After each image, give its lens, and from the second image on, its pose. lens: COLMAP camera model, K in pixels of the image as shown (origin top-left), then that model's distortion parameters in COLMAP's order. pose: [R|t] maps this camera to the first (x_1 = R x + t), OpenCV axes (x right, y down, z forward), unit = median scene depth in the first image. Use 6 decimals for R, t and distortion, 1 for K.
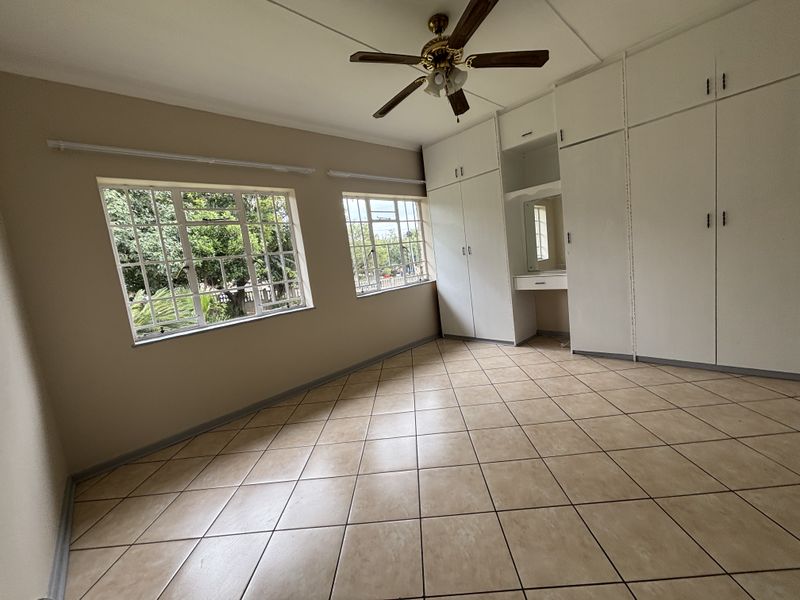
lens RADIAL K [[320.7, 0, 400.0], [0, 320.7, 300.0], [0, 0, 1]] dist [-0.000382, -0.000177]
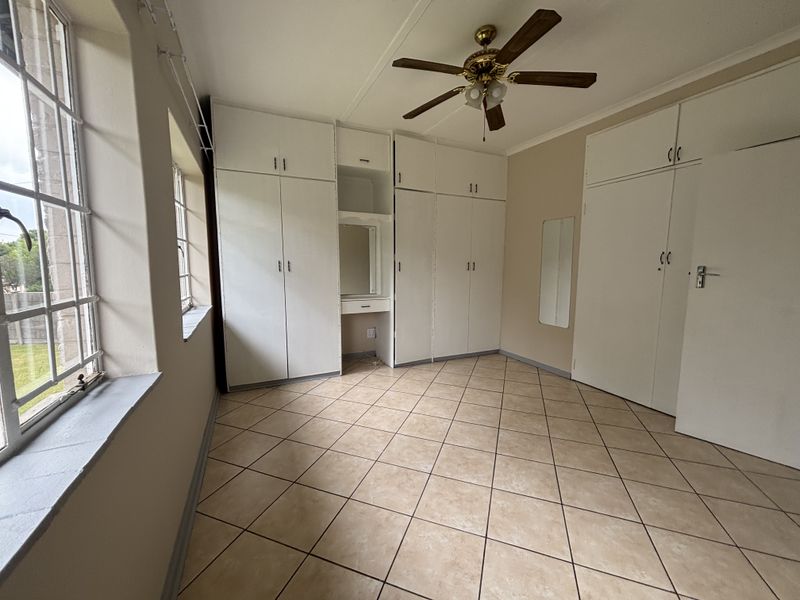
lens RADIAL K [[320.7, 0, 400.0], [0, 320.7, 300.0], [0, 0, 1]] dist [-0.000382, -0.000177]
pose [[0.317640, 0.014899, 0.948094, -0.551994], [0.077283, 0.996143, -0.041546, -0.023969], [-0.945057, 0.086469, 0.315264, 0.636064]]
